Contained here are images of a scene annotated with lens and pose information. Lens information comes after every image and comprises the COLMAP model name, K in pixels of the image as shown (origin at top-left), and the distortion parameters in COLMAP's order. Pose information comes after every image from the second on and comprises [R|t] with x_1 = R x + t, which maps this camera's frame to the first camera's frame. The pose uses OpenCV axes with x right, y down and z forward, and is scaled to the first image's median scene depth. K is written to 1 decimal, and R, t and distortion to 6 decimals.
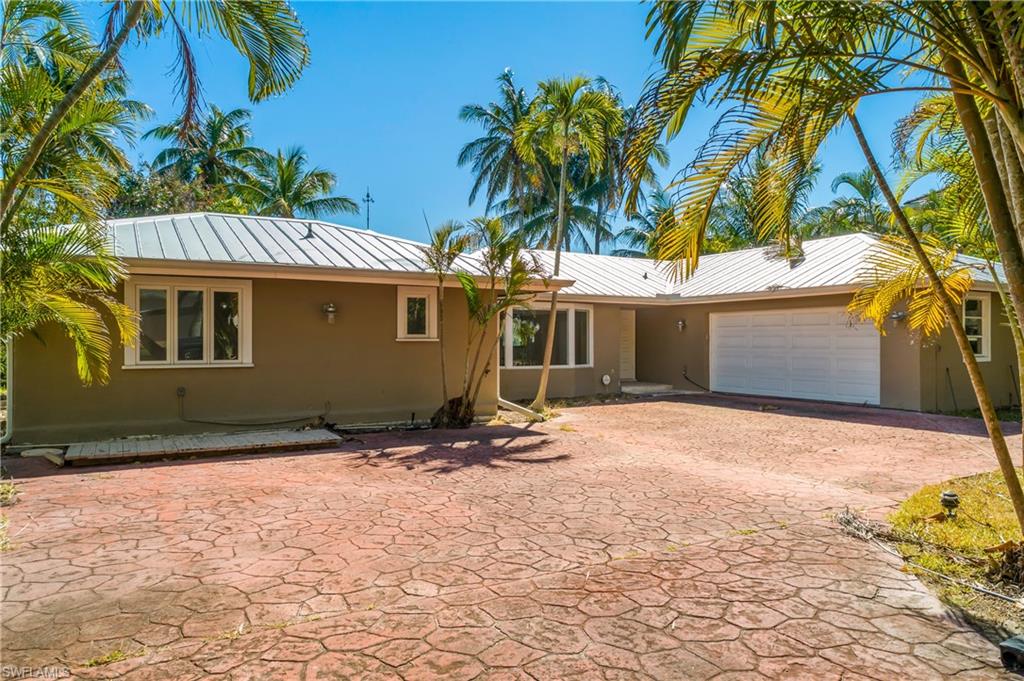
lens RADIAL K [[694.5, 0, 512.0], [0, 694.5, 340.5], [0, 0, 1]] dist [0.004391, -0.003600]
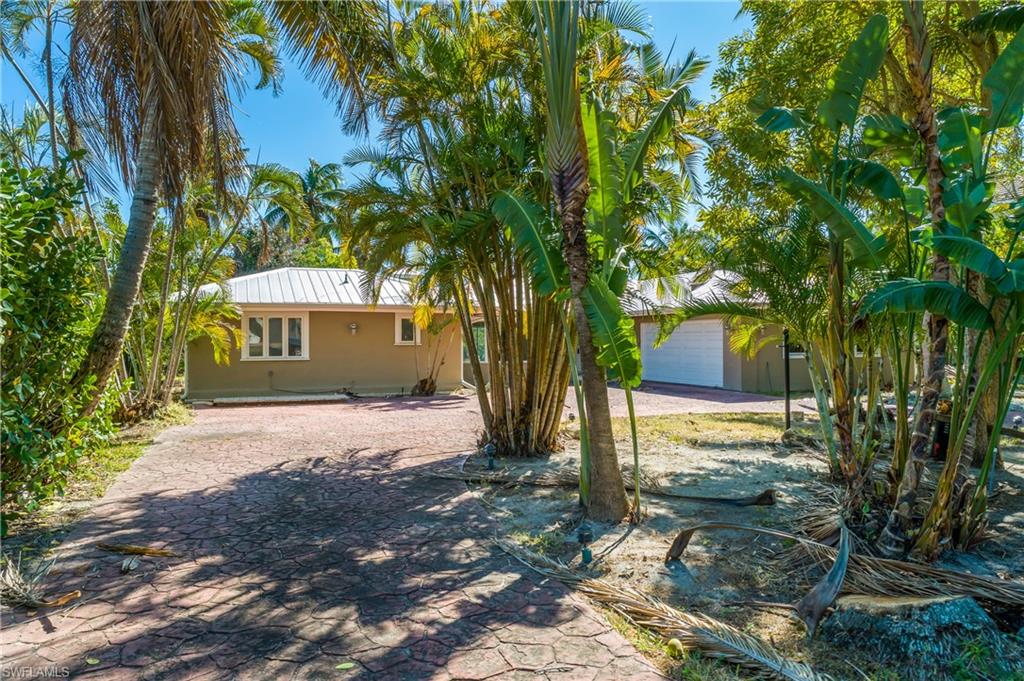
lens RADIAL K [[694.5, 0, 512.0], [0, 694.5, 340.5], [0, 0, 1]] dist [0.004391, -0.003600]
pose [[0.988427, -0.000969, -0.151692, 0.311039], [0.001834, 0.999983, 0.005560, -0.015918], [0.151684, -0.005774, 0.988412, -0.514944]]
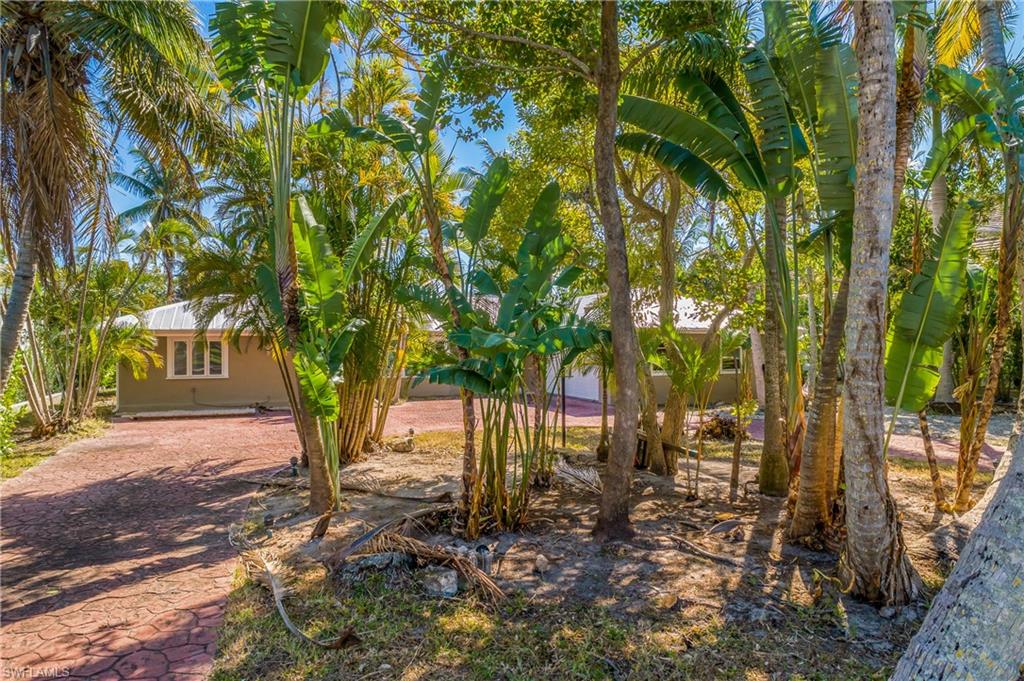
lens RADIAL K [[694.5, 0, 512.0], [0, 694.5, 340.5], [0, 0, 1]] dist [0.004391, -0.003600]
pose [[0.988717, -0.001402, -0.149792, 0.569284], [0.002019, 0.999990, 0.003966, -0.058625], [0.149785, -0.004224, 0.988710, -0.670403]]
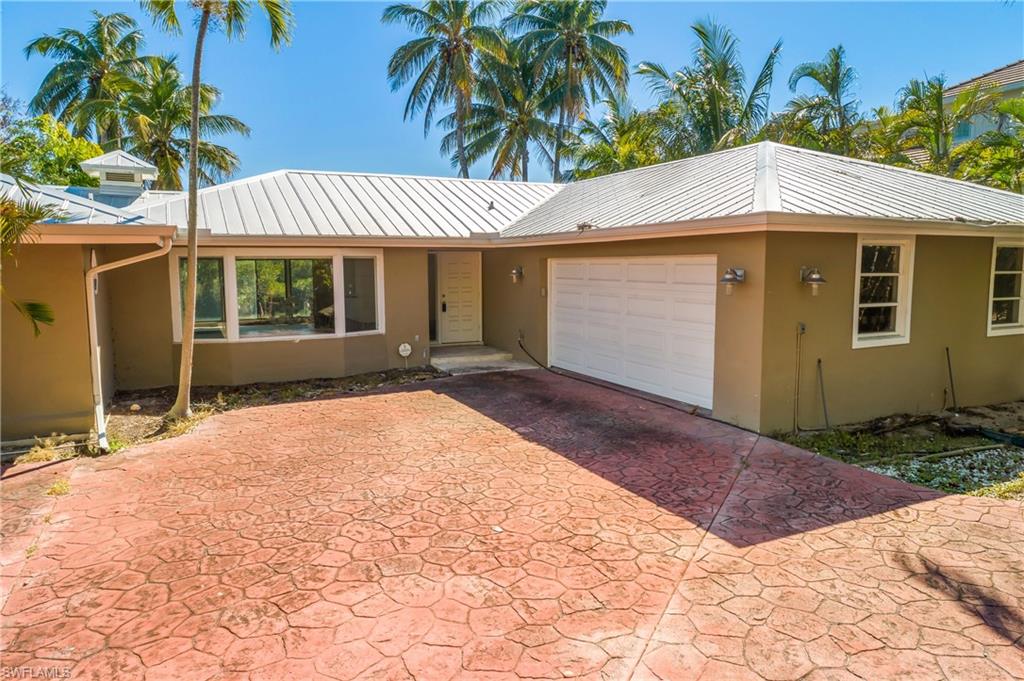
lens RADIAL K [[669.5, 0, 512.0], [0, 669.5, 340.5], [0, 0, 1]] dist [-0.007980, -0.003320]
pose [[0.996209, 0.005853, -0.086793, 0.394888], [0.004672, 0.992693, 0.120575, -0.050203], [0.086864, -0.120523, 0.988903, 0.373631]]
